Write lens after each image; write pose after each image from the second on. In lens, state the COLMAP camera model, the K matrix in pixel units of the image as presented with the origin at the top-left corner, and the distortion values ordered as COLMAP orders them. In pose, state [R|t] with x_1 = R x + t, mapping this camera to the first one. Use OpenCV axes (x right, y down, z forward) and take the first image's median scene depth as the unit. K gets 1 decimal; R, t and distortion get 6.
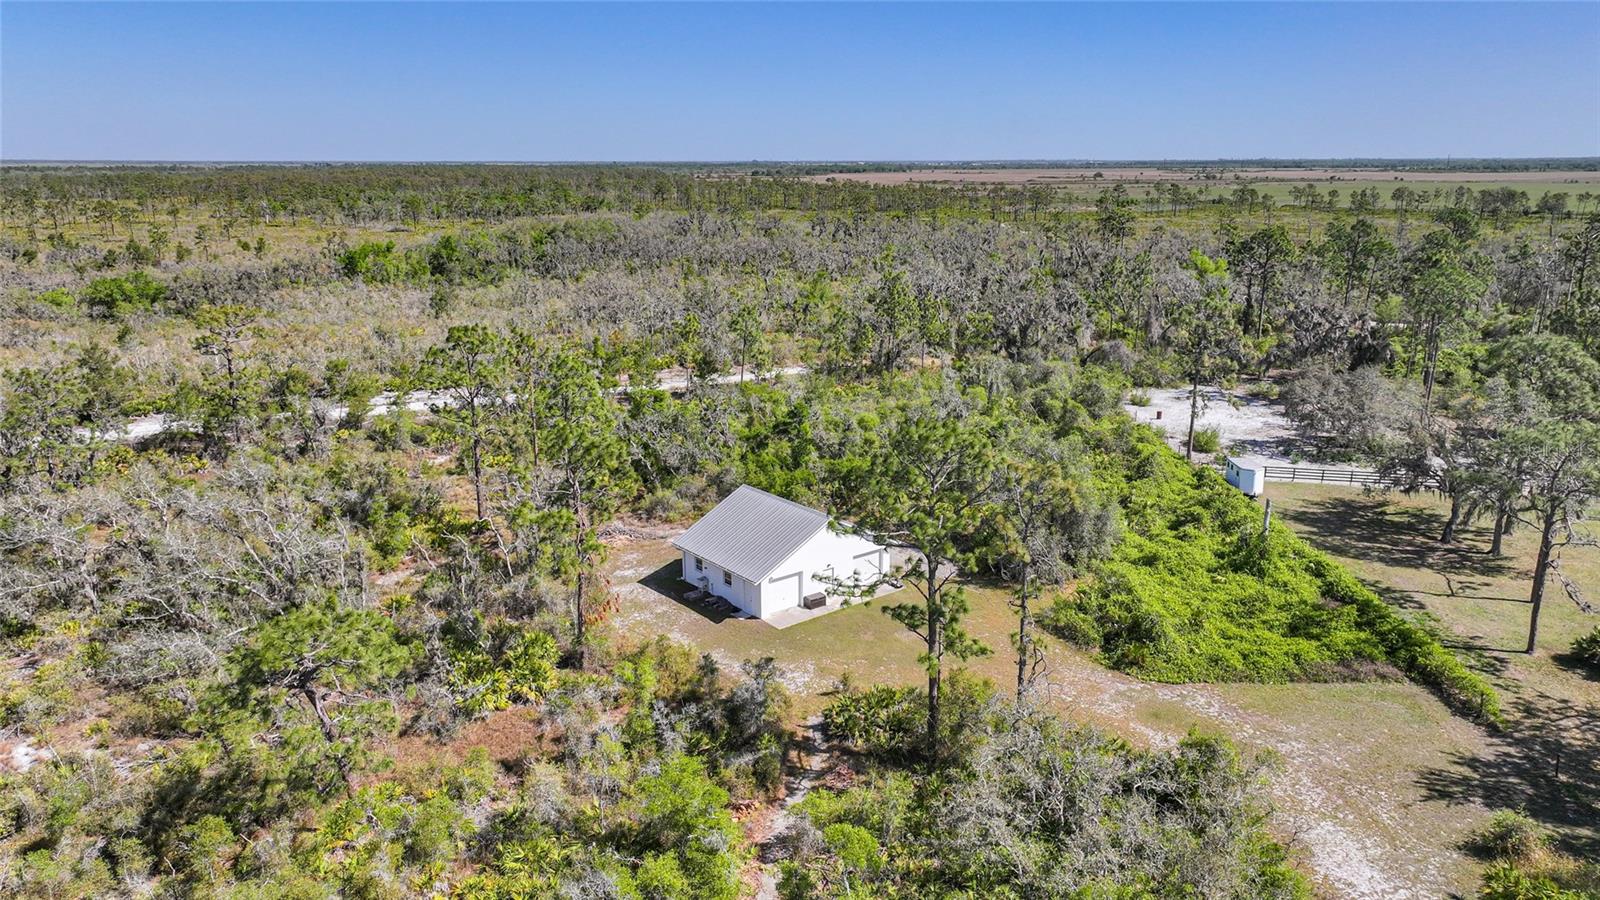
lens RADIAL K [[1127.9, 0, 804.7], [0, 1127.9, 449.0], [0, 0, 1]] dist [0.002959, 0.008212]
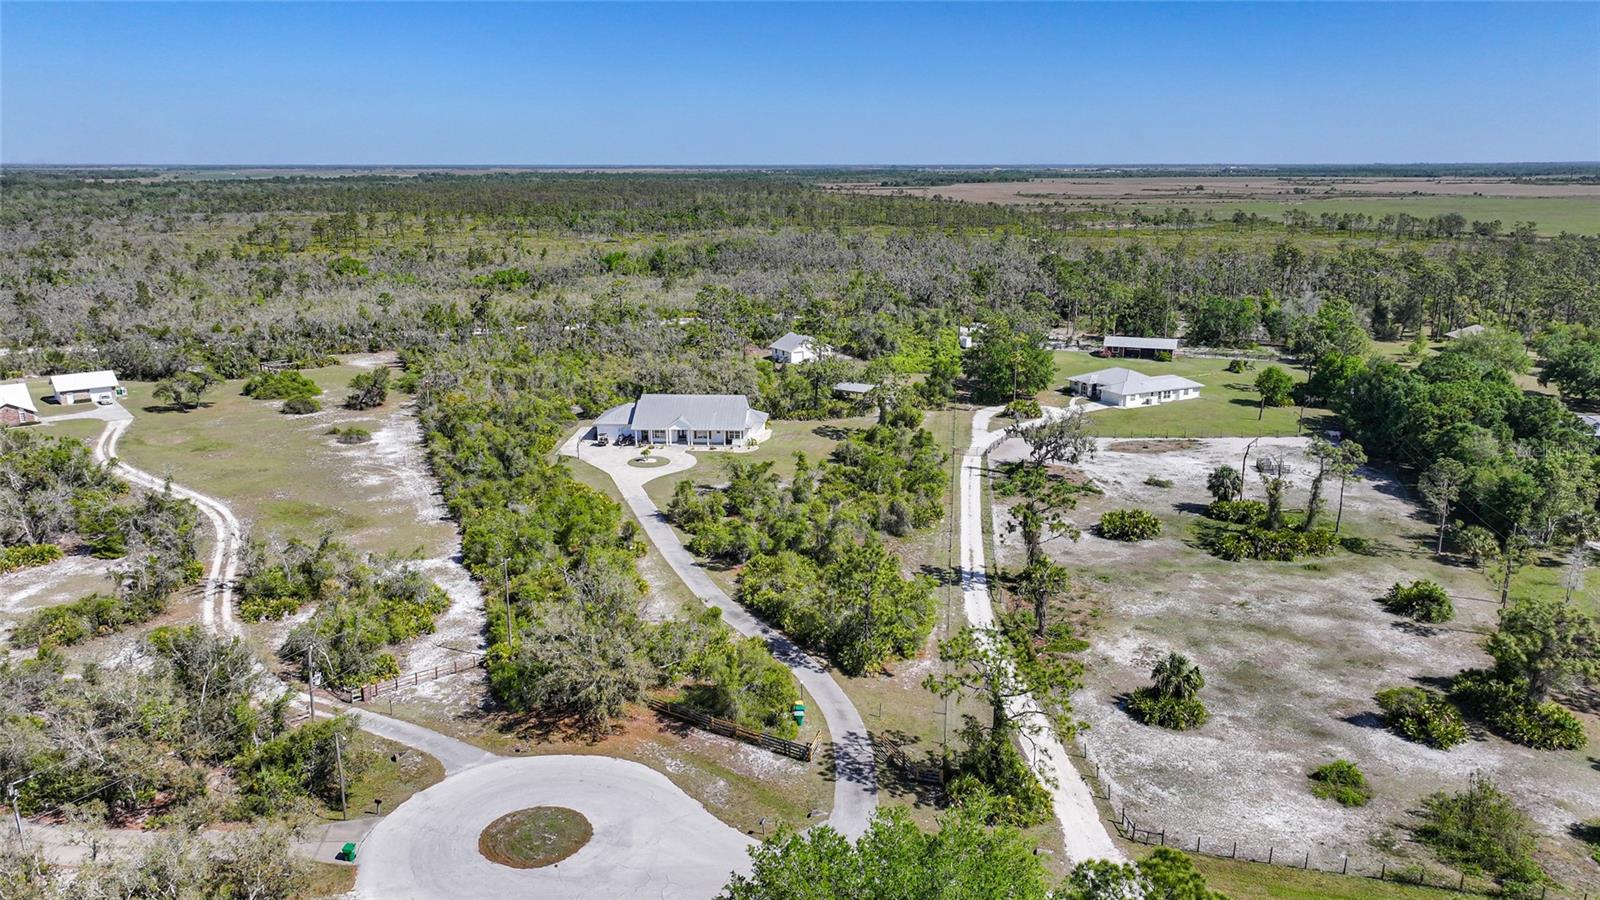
lens RADIAL K [[1127.9, 0, 797.7], [0, 1127.9, 450.7], [0, 0, 1]] dist [0.002959, 0.008212]
pose [[0.991769, 0.031621, -0.124072, 0.060309], [-0.031665, 0.999497, 0.001615, 0.057739], [0.124060, 0.002327, 0.992272, -0.357490]]
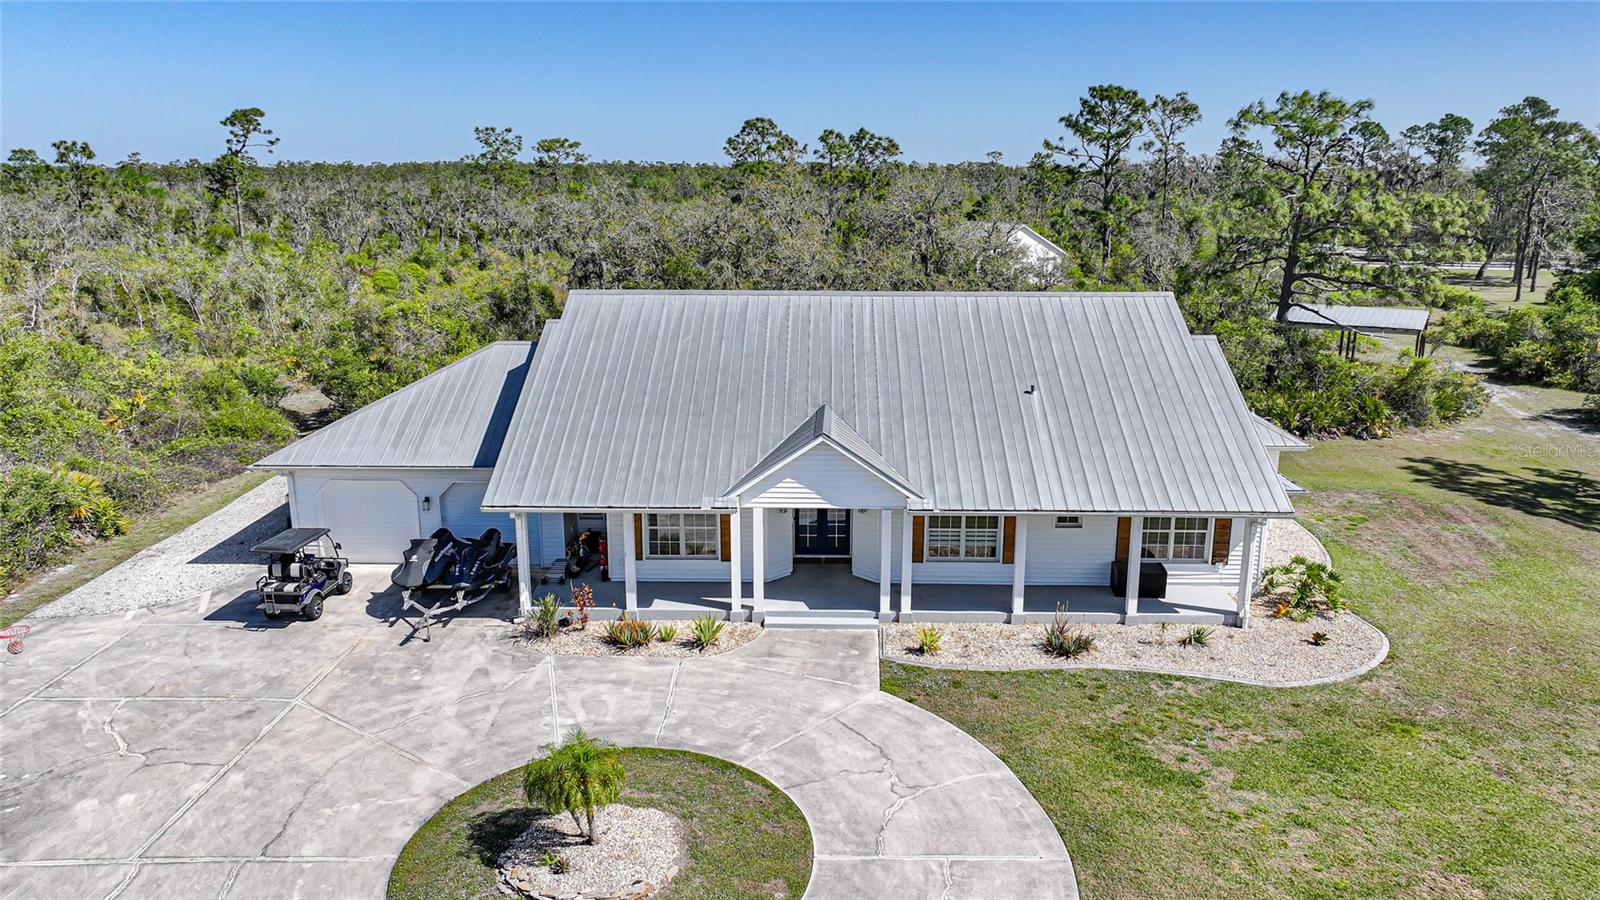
lens RADIAL K [[1127.9, 0, 804.9], [0, 1127.9, 449.3], [0, 0, 1]] dist [0.002959, 0.008212]
pose [[0.995141, 0.024453, -0.095380, -0.015539], [-0.025263, 0.999654, -0.007289, 0.050670], [0.095169, 0.009663, 0.995414, -0.065712]]
